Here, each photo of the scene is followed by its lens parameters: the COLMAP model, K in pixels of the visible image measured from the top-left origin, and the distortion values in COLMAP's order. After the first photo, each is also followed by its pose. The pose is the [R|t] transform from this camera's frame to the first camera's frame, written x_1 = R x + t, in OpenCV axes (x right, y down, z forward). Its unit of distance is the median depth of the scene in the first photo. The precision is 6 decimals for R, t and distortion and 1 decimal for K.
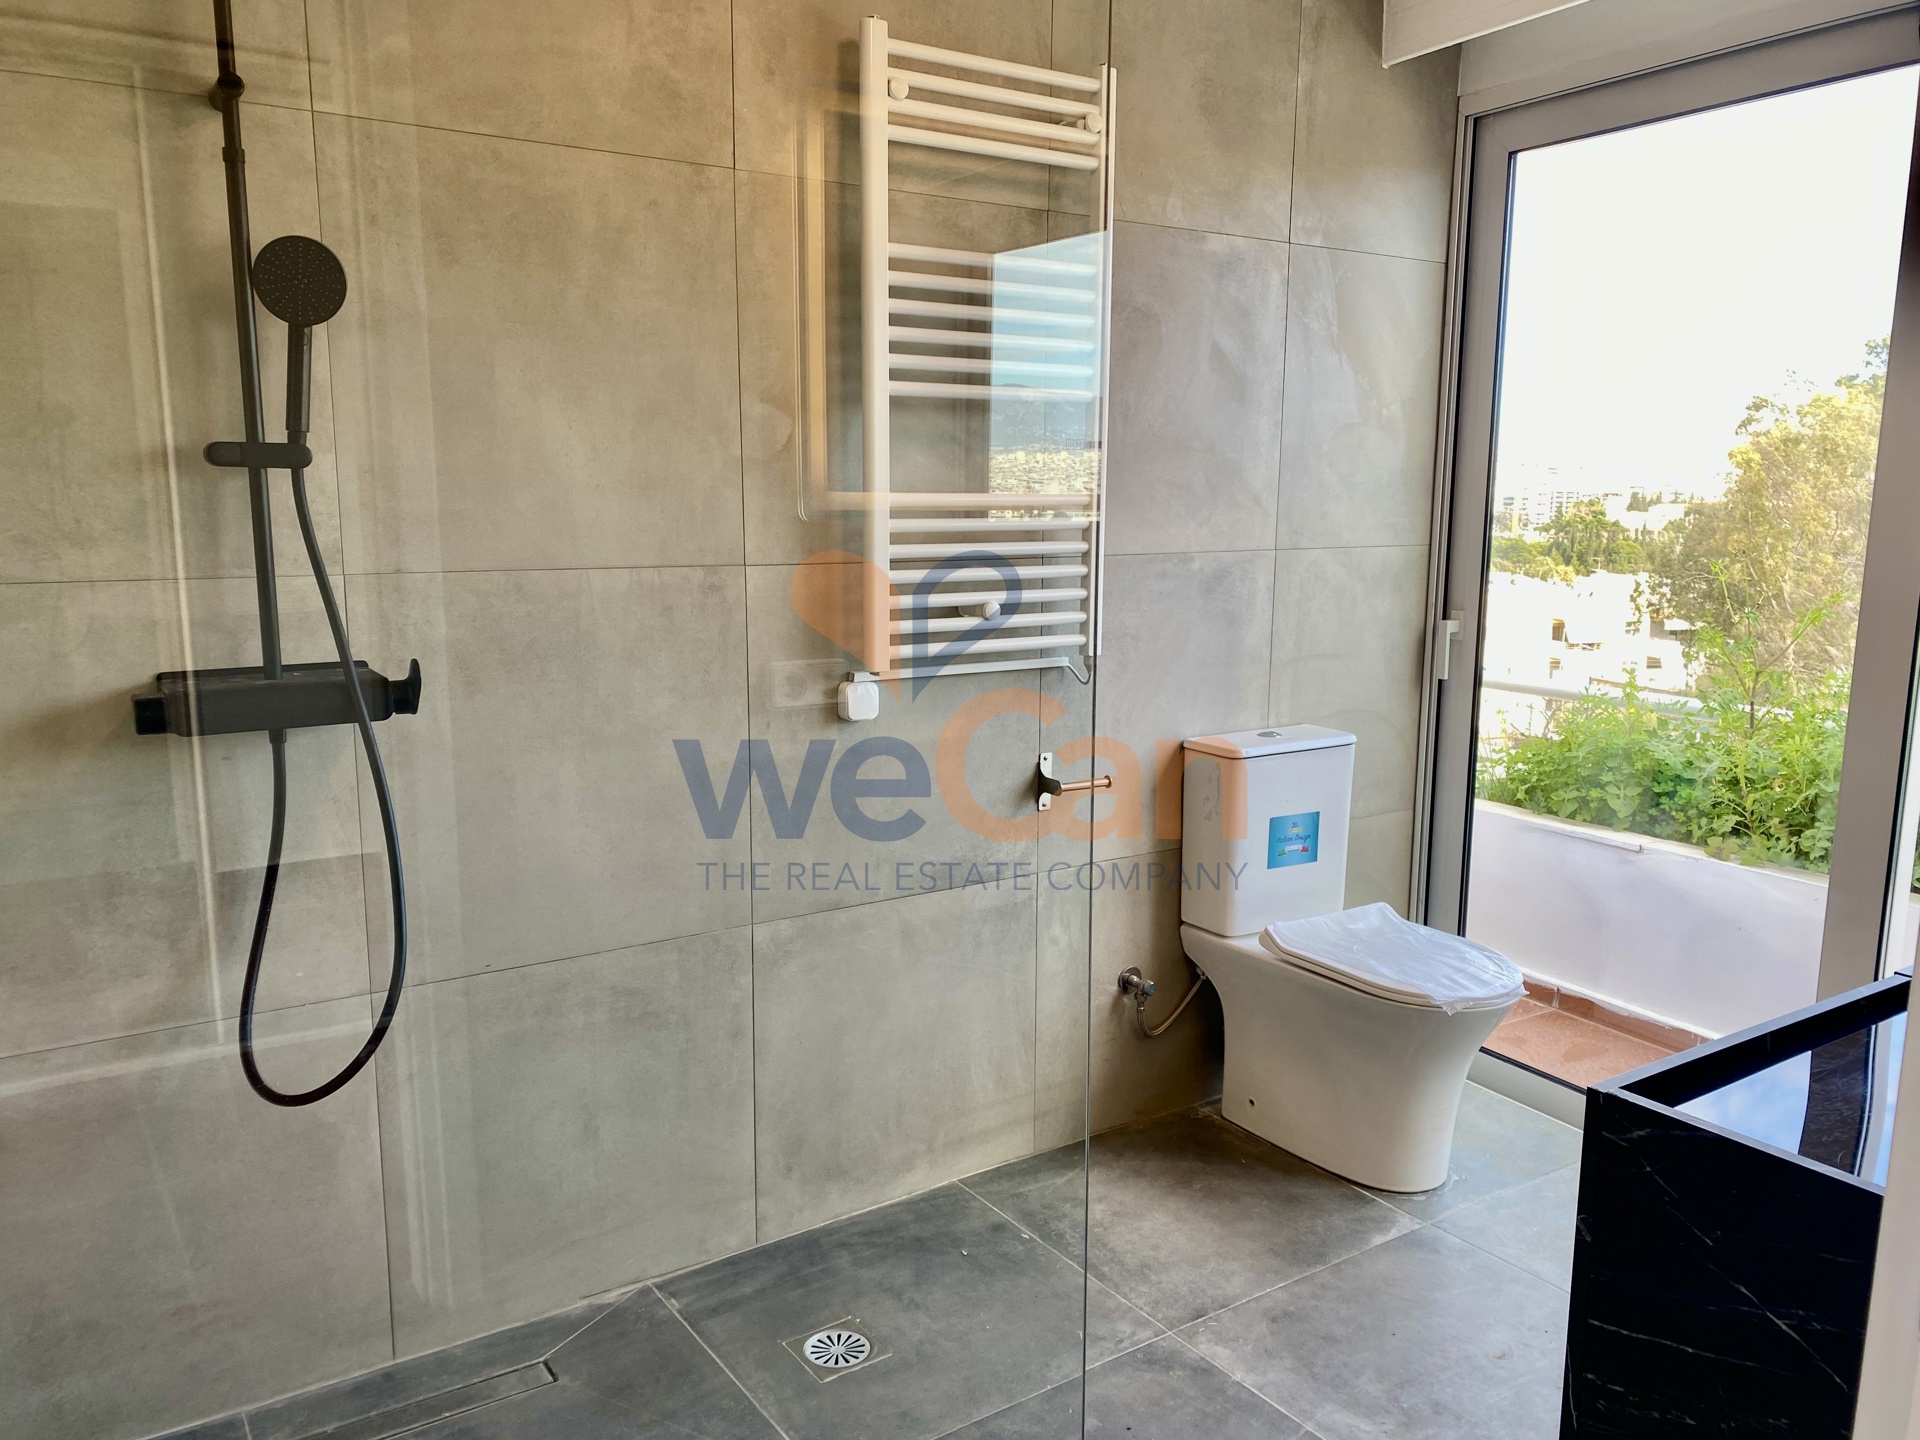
lens RADIAL K [[1441.8, 0, 947.7], [0, 1441.8, 711.3], [0, 0, 1]] dist [0.115718, -0.200908]
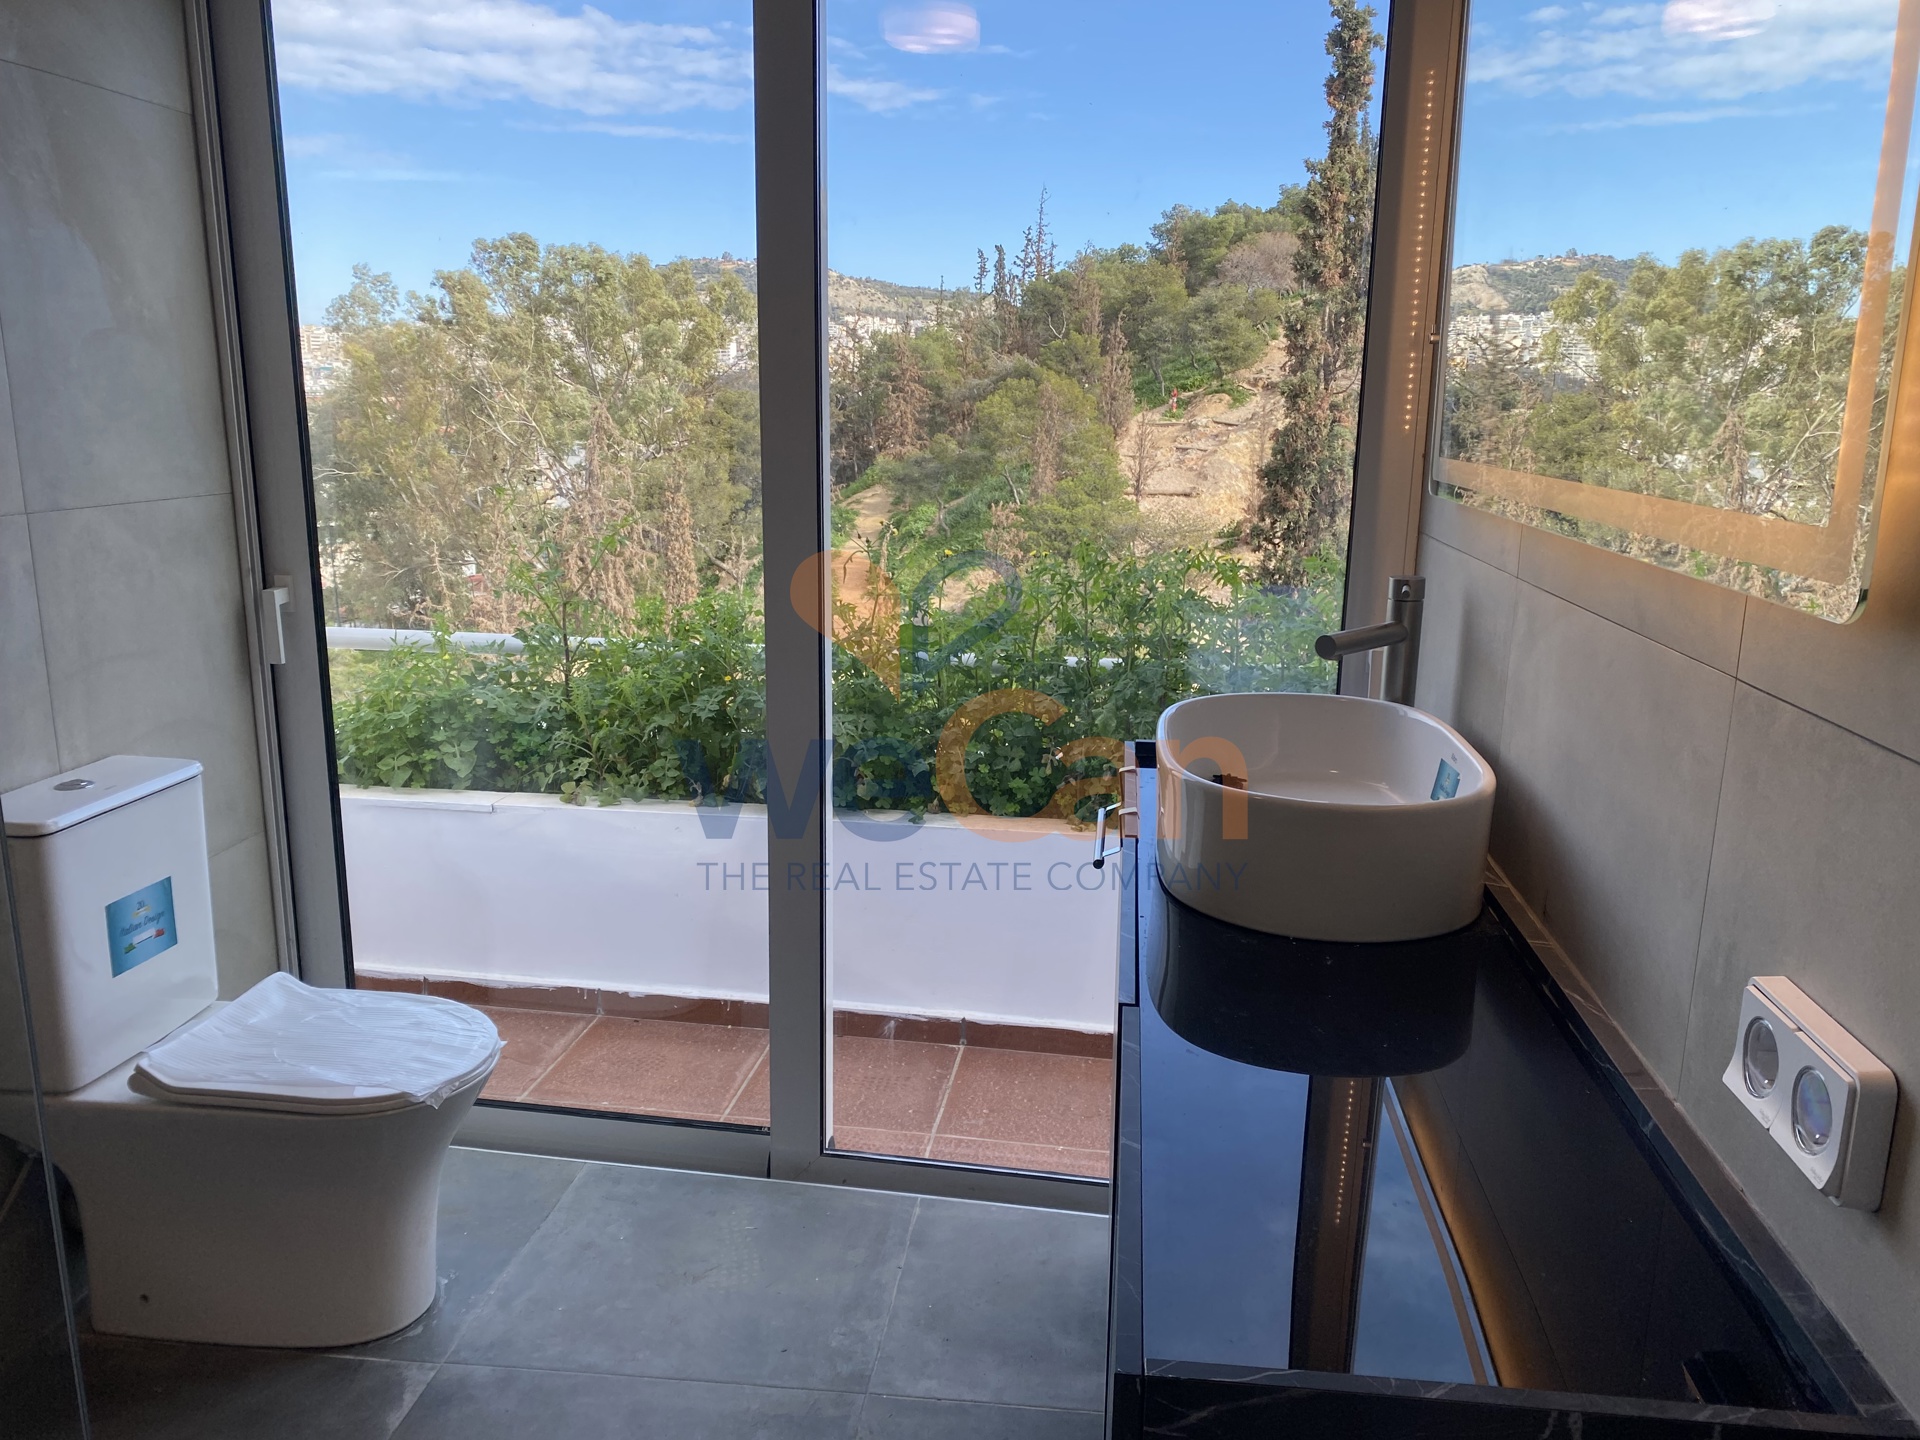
lens RADIAL K [[1467.4, 0, 960.0], [0, 1467.4, 720.0], [0, 0, 1]] dist [0.004531, 0.001305]
pose [[0.635229, -0.168921, 0.753625, -0.031645], [0.112490, 0.985619, 0.126103, -0.054794], [-0.764088, 0.004671, 0.645095, 0.224592]]
